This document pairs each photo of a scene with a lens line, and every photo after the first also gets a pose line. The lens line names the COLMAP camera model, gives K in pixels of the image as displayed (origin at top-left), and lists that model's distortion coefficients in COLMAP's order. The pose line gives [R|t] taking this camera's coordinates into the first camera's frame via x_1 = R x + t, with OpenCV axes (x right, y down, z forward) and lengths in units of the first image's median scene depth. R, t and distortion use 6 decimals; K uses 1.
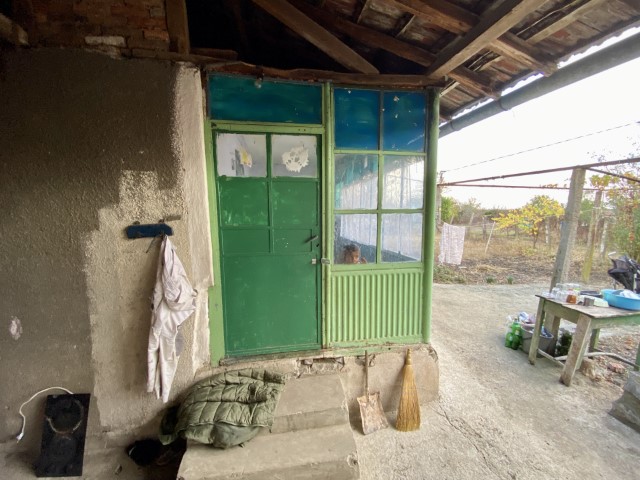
lens RADIAL K [[259.7, 0, 314.5], [0, 259.7, 243.8], [0, 0, 1]] dist [0.011455, -0.016232]
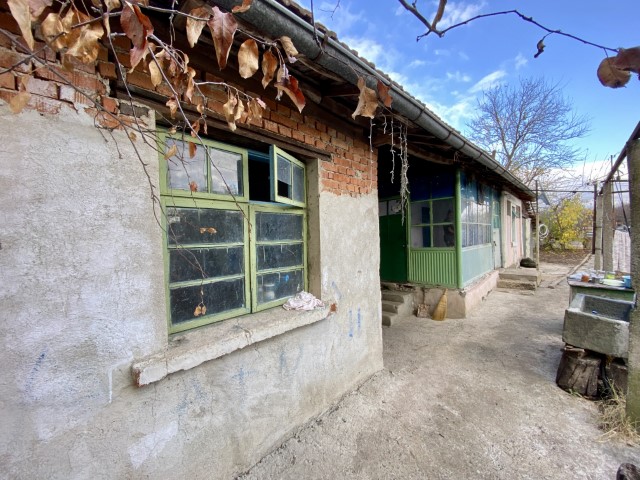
lens RADIAL K [[259.7, 0, 317.7], [0, 259.7, 241.8], [0, 0, 1]] dist [0.011455, -0.016232]
pose [[0.614006, -0.006854, -0.789271, 1.661414], [-0.062780, 0.996370, -0.057492, 0.259702], [0.786800, 0.084851, 0.611347, -1.351500]]
